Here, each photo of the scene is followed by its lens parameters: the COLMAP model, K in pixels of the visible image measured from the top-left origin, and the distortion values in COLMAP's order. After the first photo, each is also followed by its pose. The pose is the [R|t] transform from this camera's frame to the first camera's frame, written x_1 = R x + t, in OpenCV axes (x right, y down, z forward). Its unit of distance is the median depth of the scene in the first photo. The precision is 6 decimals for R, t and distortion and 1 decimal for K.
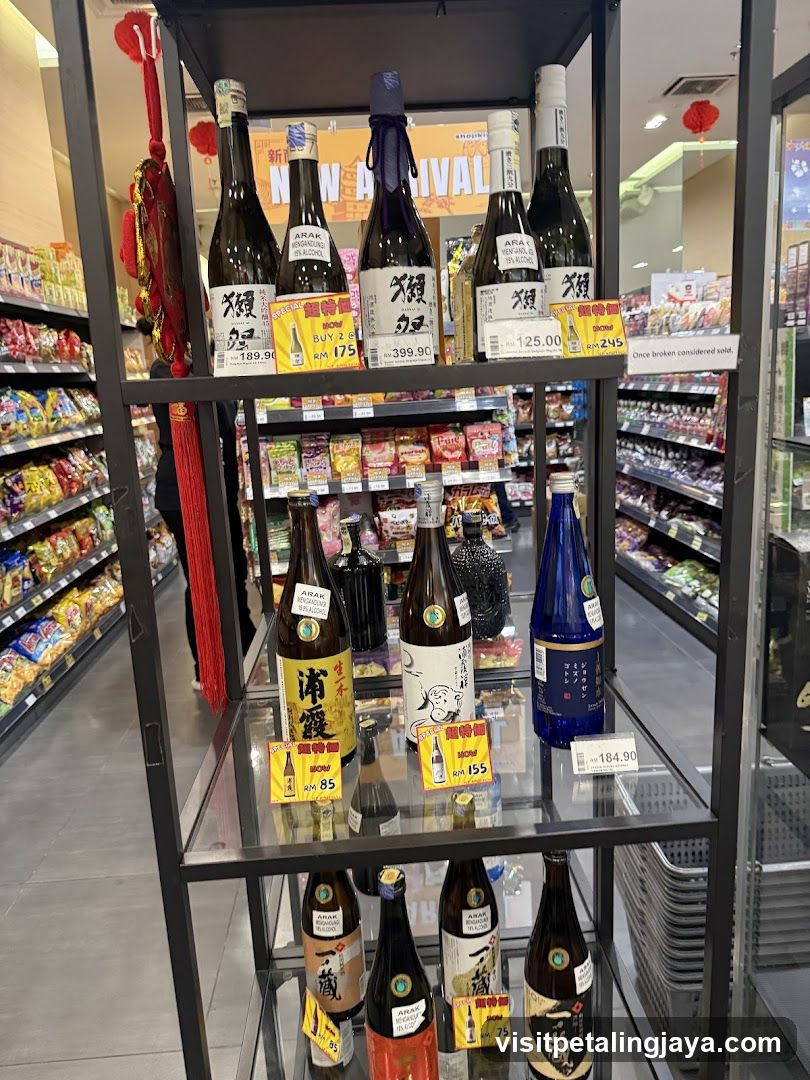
lens RADIAL K [[784.2, 0, 407.1], [0, 784.2, 539.4], [0, 0, 1]] dist [0.051561, -0.009220]
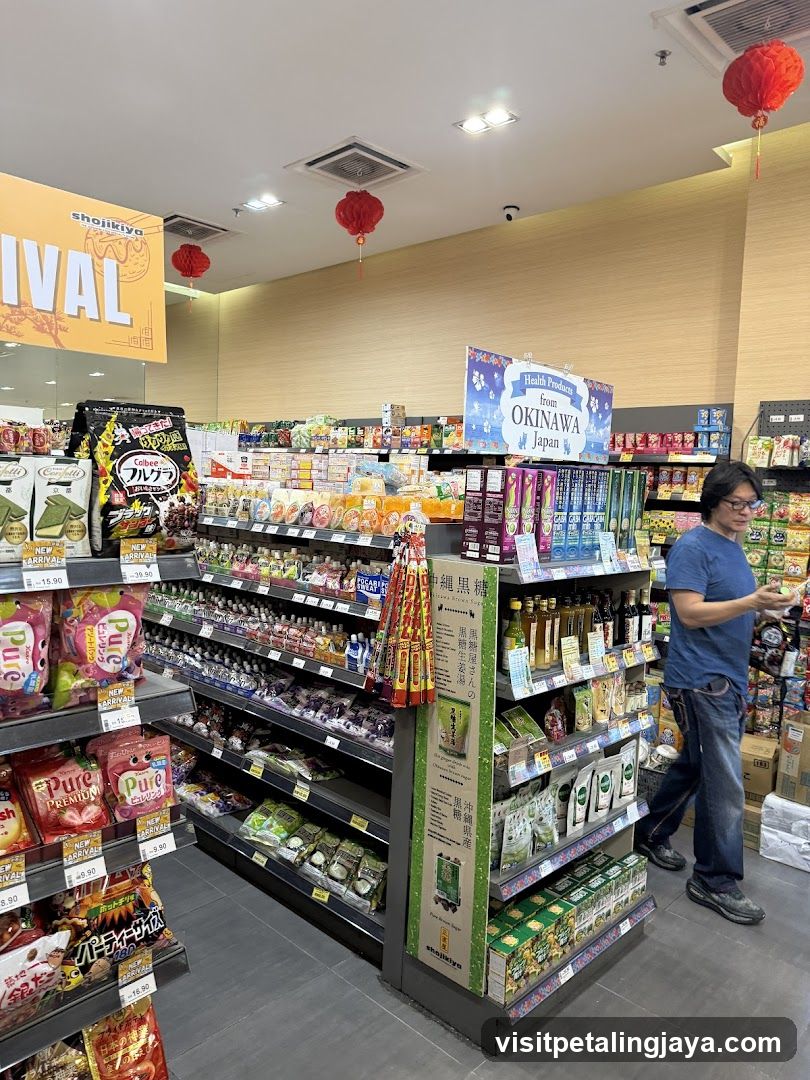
lens RADIAL K [[784.2, 0, 402.9], [0, 784.2, 536.9], [0, 0, 1]] dist [0.051561, -0.009220]
pose [[0.732261, 0.033350, 0.680207, -0.095377], [0.061003, 0.991573, -0.114288, -0.144002], [-0.678286, 0.125183, 0.724056, 0.325185]]
